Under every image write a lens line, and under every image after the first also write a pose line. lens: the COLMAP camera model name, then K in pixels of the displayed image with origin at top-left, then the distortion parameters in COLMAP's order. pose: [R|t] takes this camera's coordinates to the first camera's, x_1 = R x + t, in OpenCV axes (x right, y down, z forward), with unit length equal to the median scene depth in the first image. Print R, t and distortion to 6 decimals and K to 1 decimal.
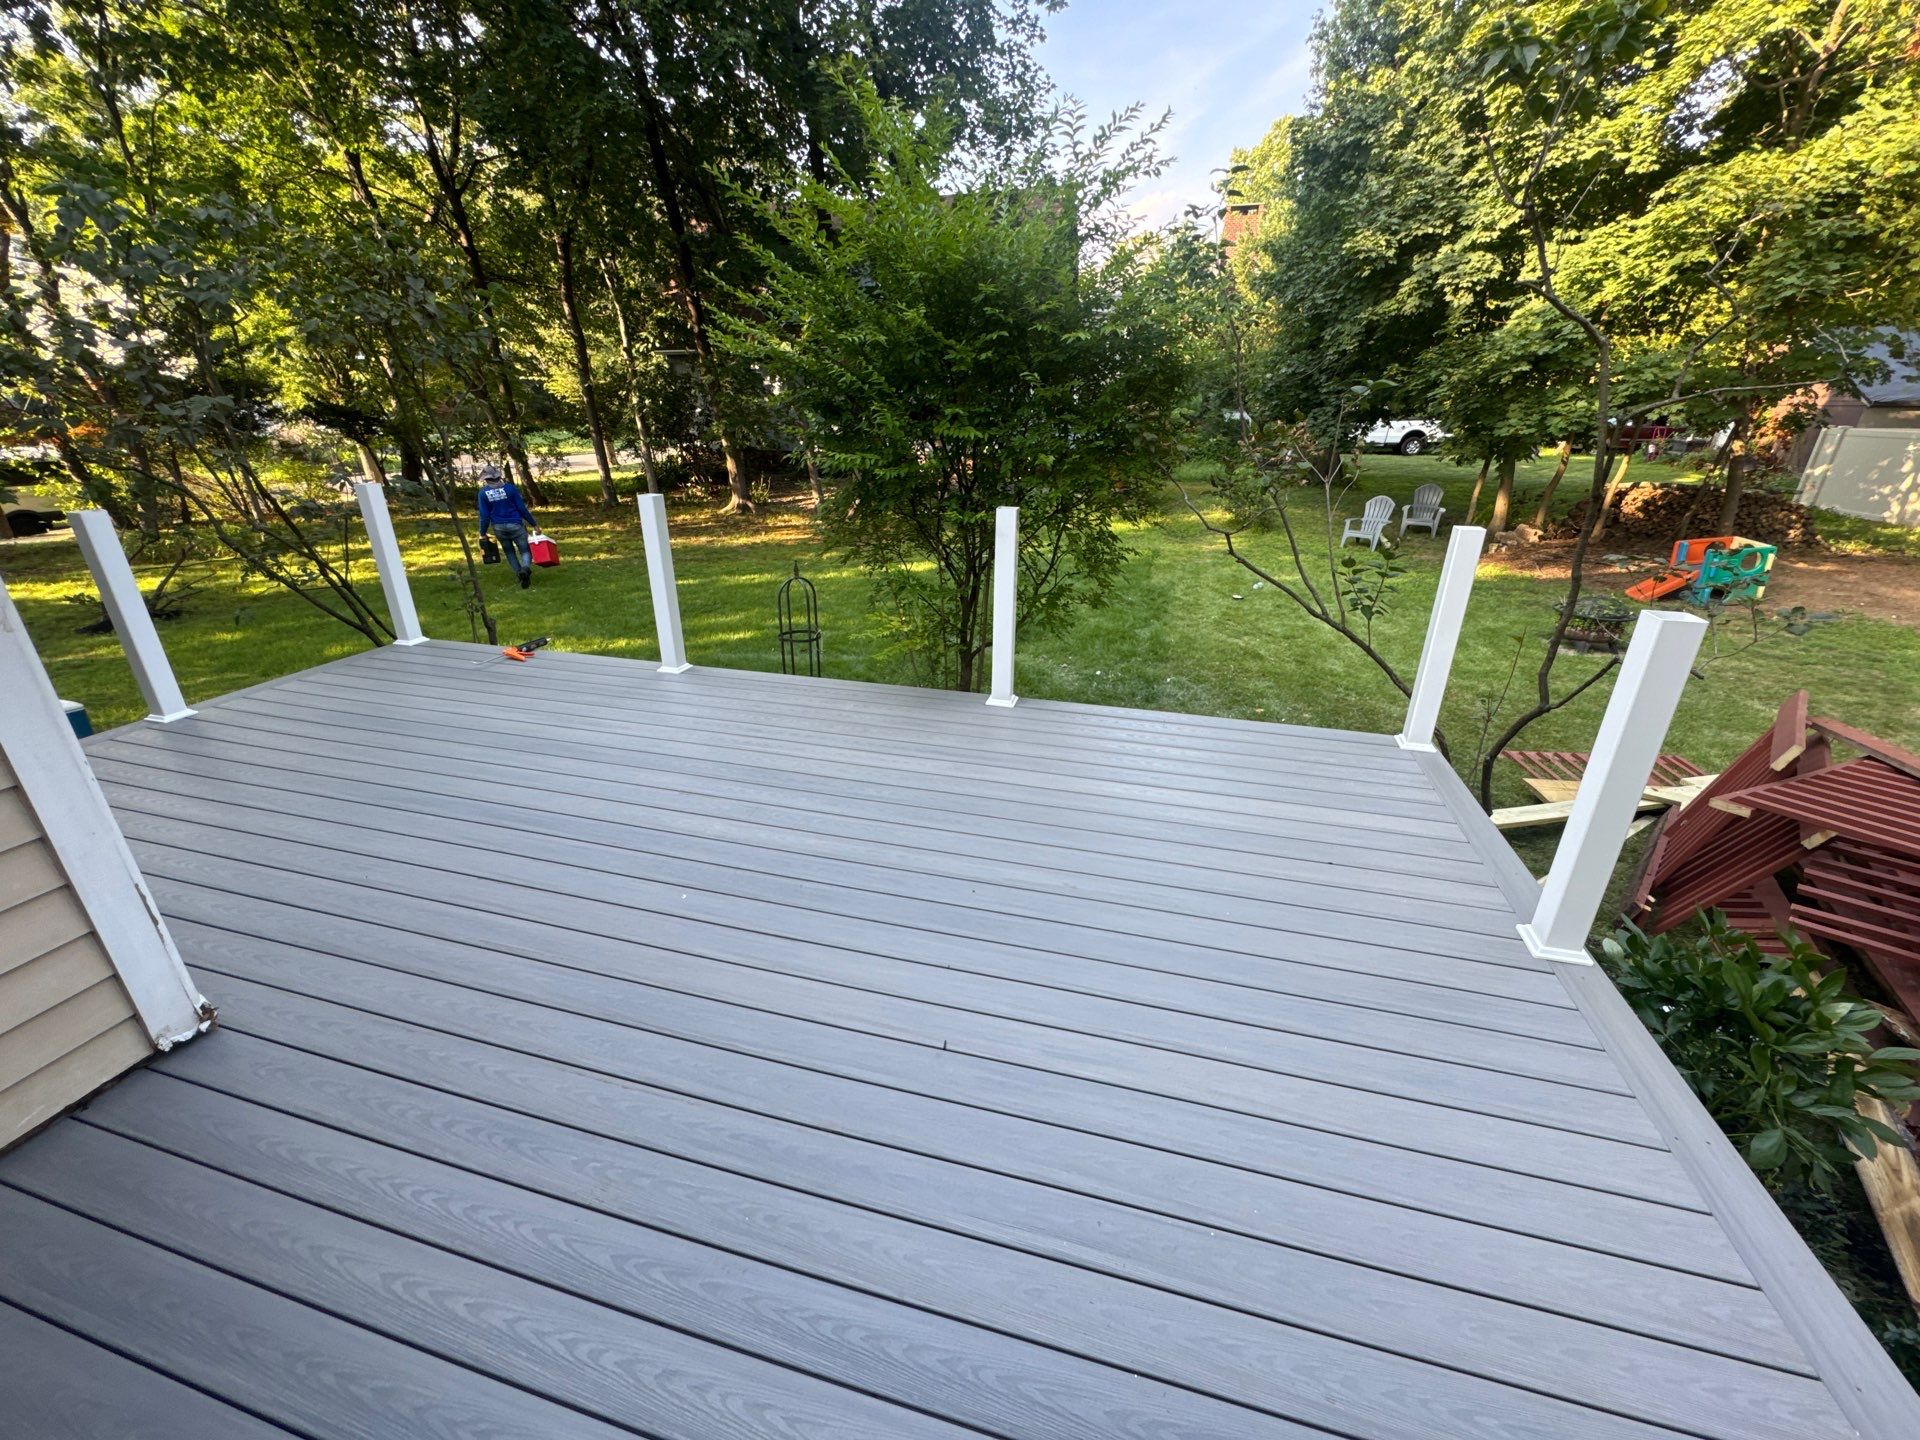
lens RADIAL K [[763.0, 0, 960.0], [0, 763.0, 720.0], [0, 0, 1]] dist [-0.000046, -0.000332]
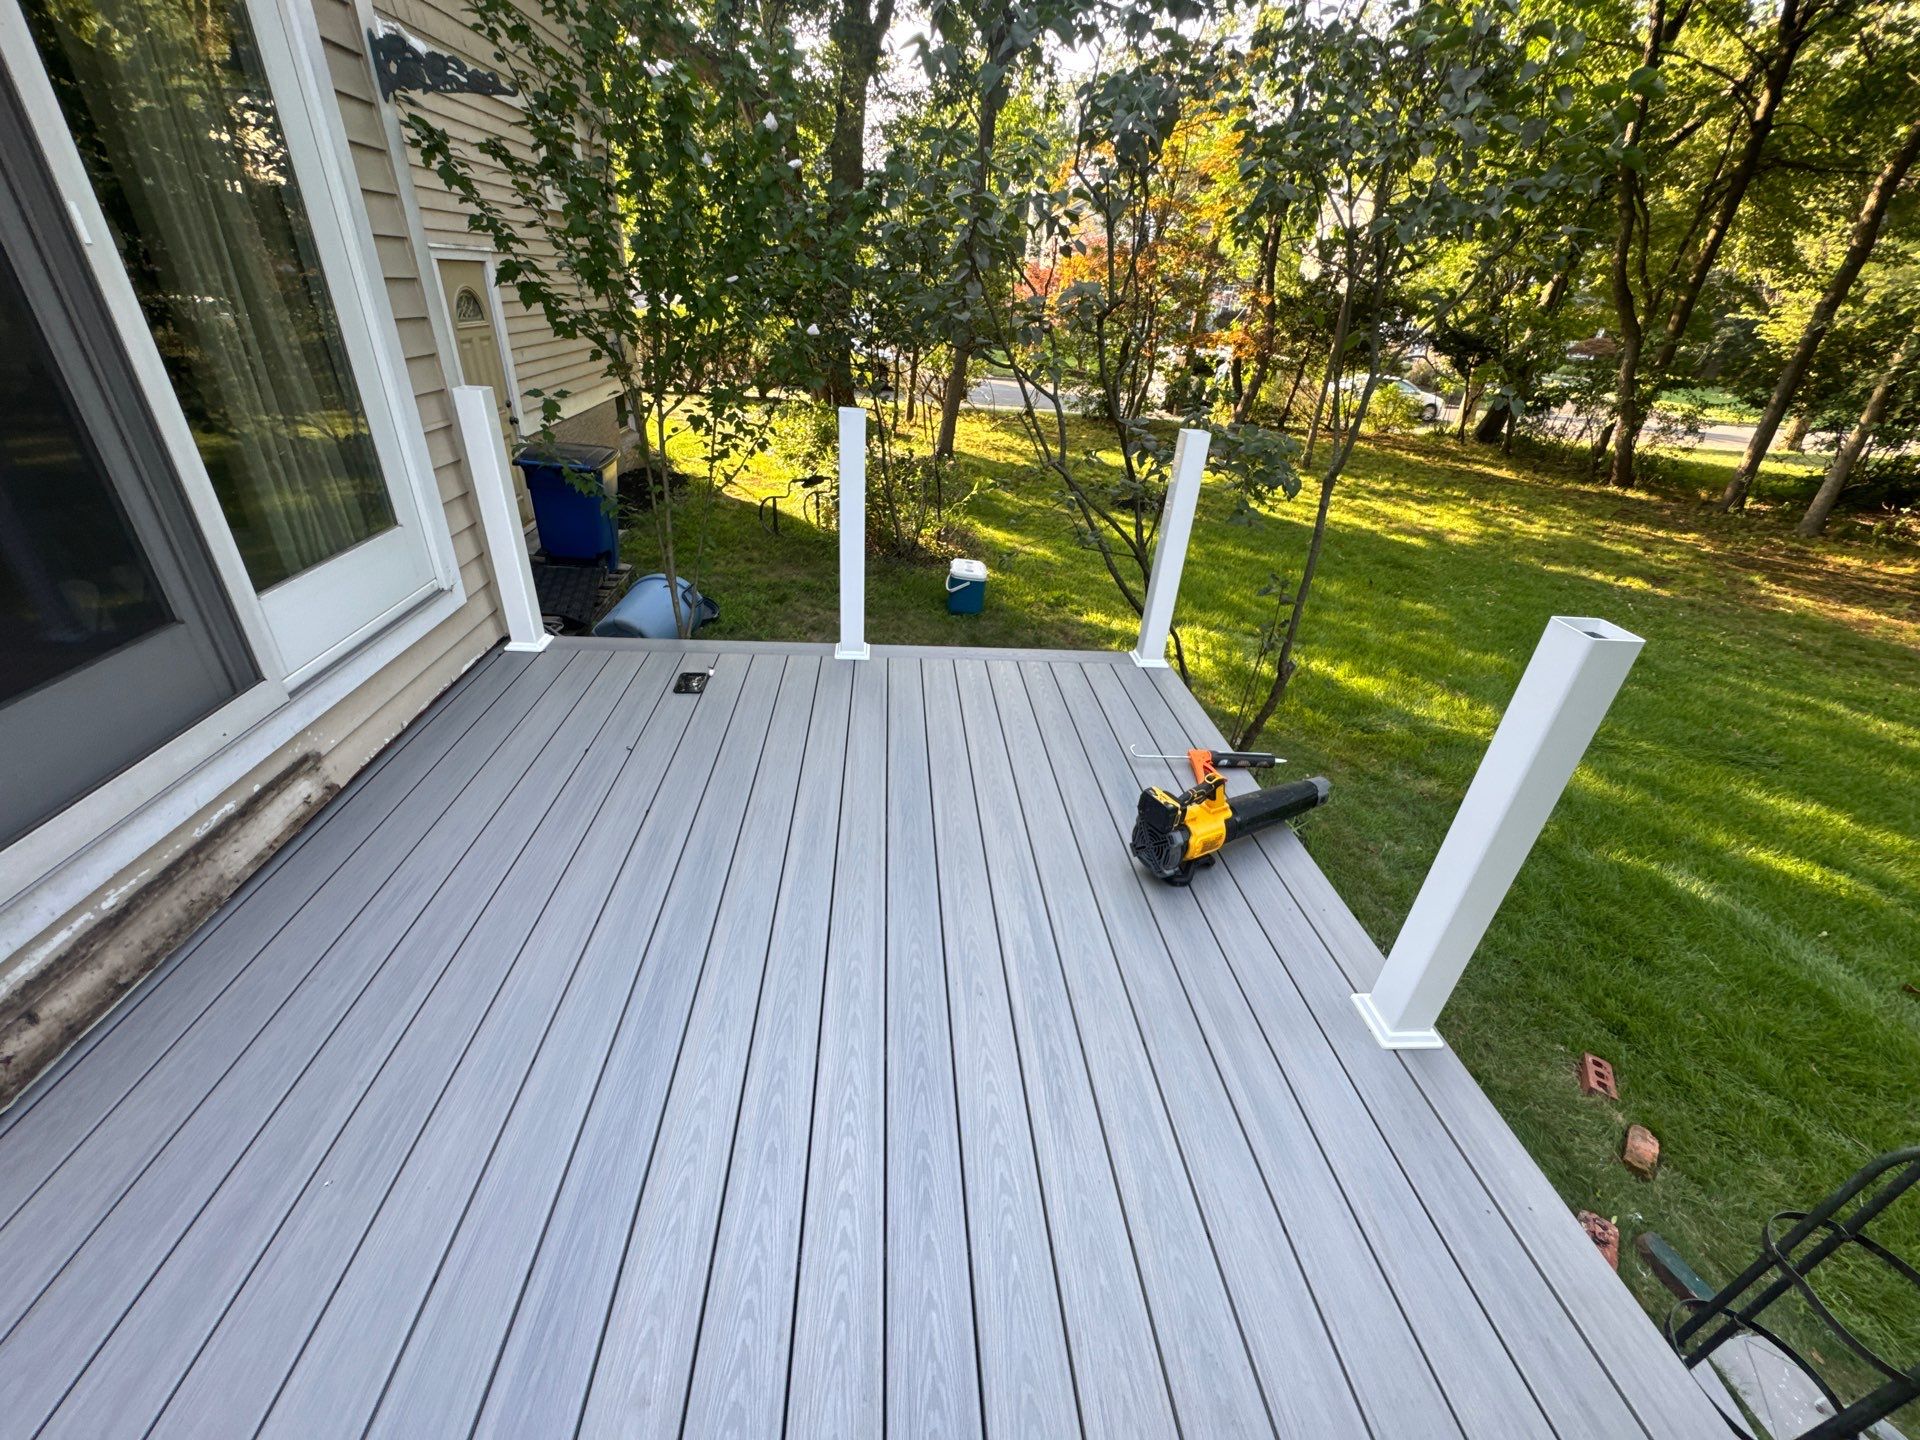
lens RADIAL K [[763.0, 0, 960.0], [0, 763.0, 720.0], [0, 0, 1]] dist [-0.000046, -0.000332]
pose [[0.337816, 0.472844, -0.813817, -0.050867], [-0.416936, 0.850364, 0.321008, -0.056461], [0.843828, 0.230868, 0.484412, 0.145861]]
